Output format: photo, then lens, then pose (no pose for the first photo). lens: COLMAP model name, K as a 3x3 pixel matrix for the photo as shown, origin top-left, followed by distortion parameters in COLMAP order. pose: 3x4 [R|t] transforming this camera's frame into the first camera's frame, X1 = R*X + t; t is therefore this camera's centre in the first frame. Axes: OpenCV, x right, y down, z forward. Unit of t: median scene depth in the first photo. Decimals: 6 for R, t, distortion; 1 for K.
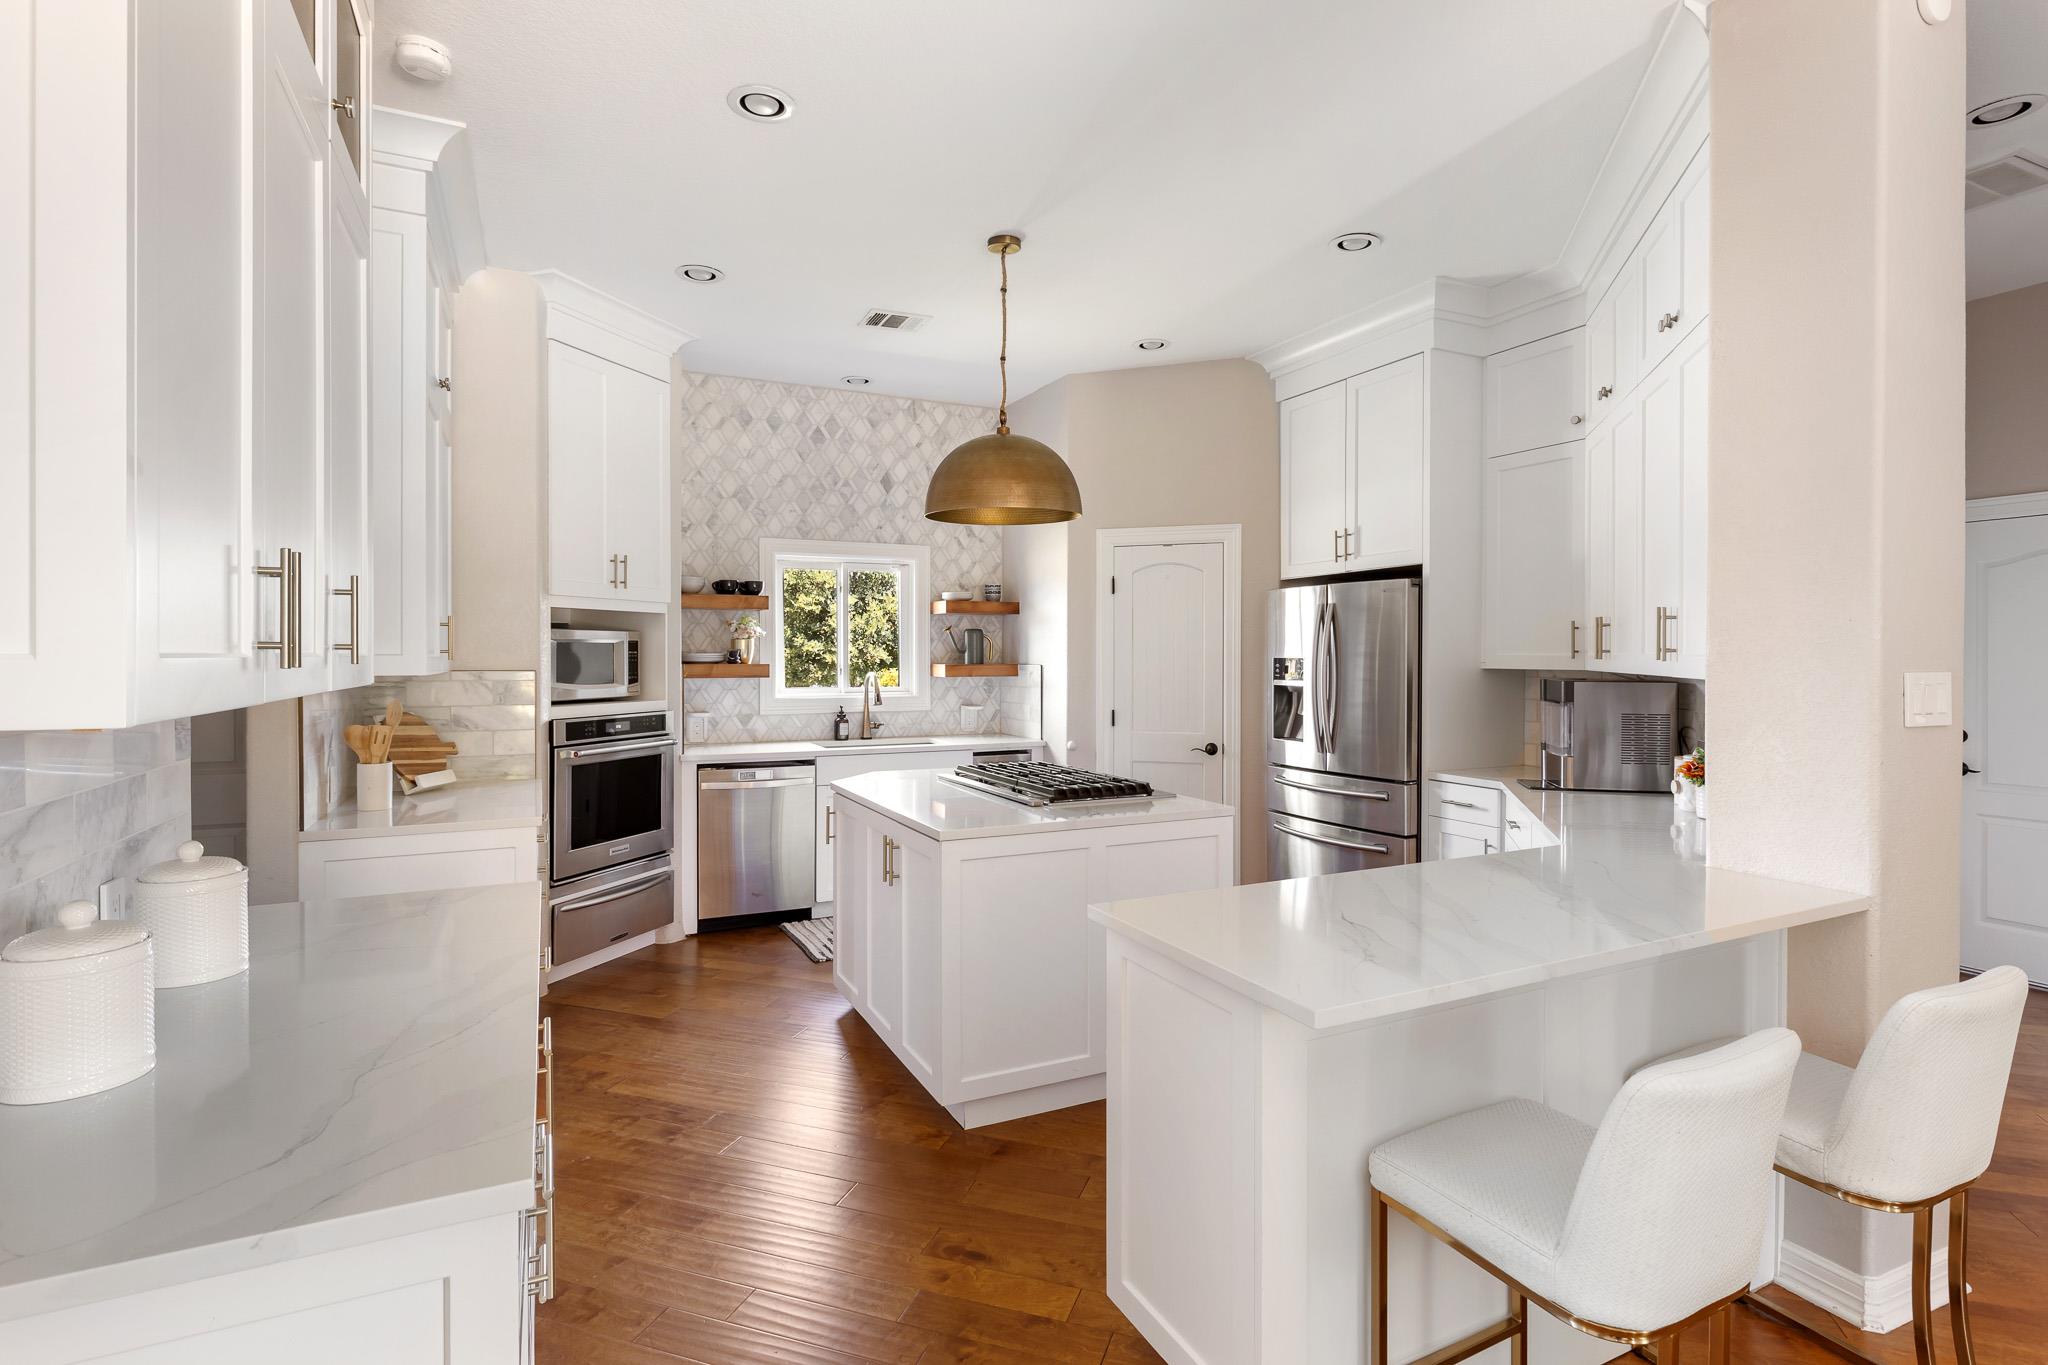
lens RADIAL K [[985.3, 0, 1031.7], [0, 985.3, 674.2], [0, 0, 1]] dist [0.001642, 0.000111]
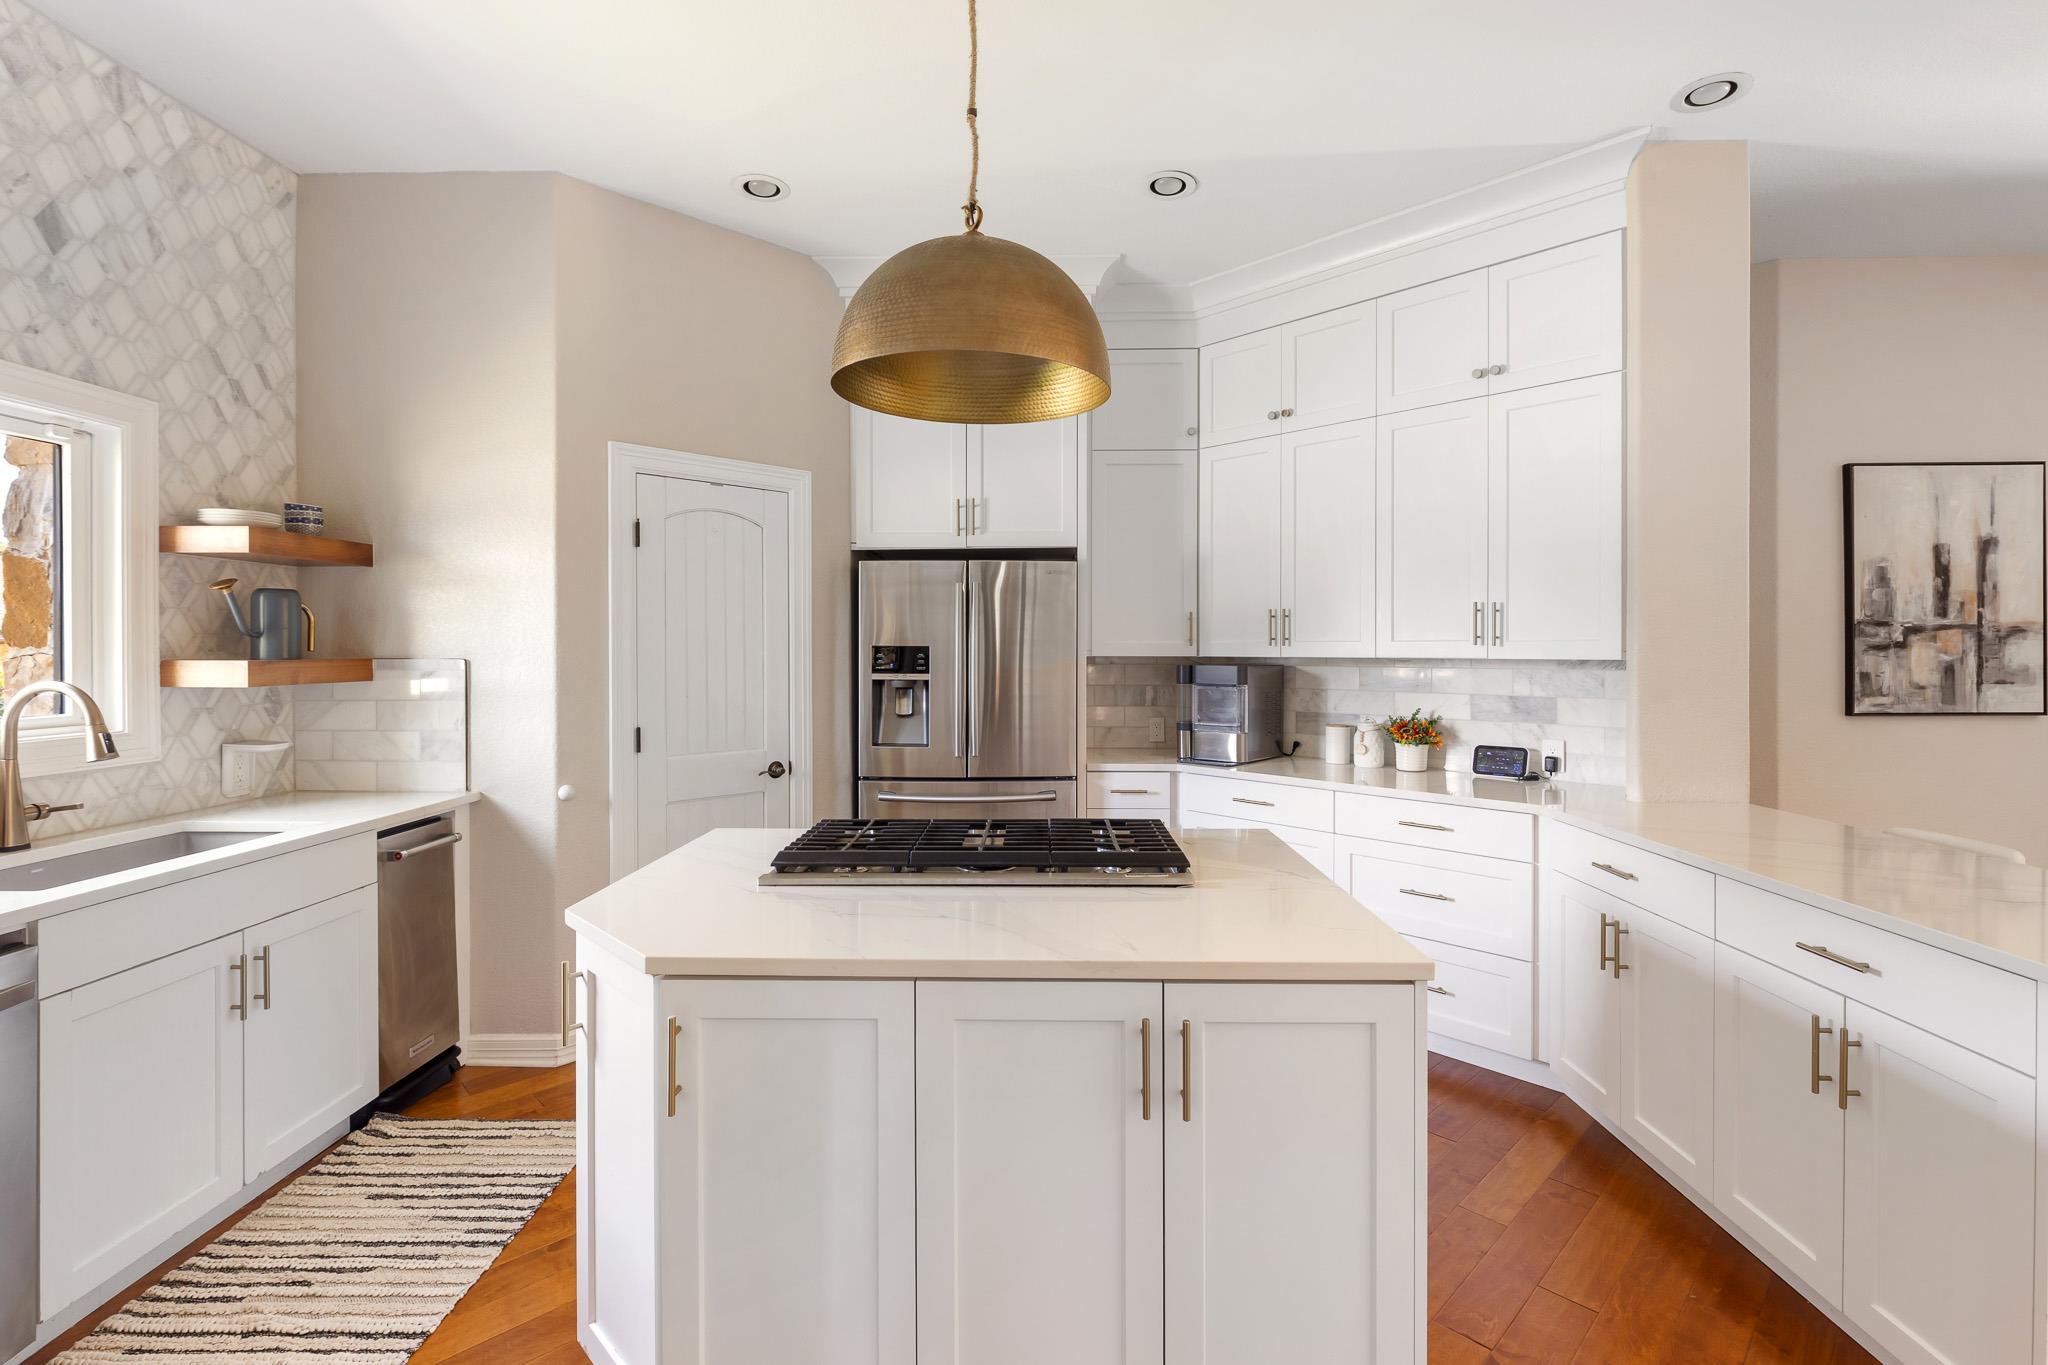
lens RADIAL K [[913.5, 0, 1032.9], [0, 913.5, 650.9], [0, 0, 1]] dist [0.002213, -0.001596]
pose [[0.462627, -0.006182, 0.886531, -0.298152], [0.018191, 0.999831, -0.002521, -0.006635], [-0.886366, 0.017294, 0.462662, 0.455676]]
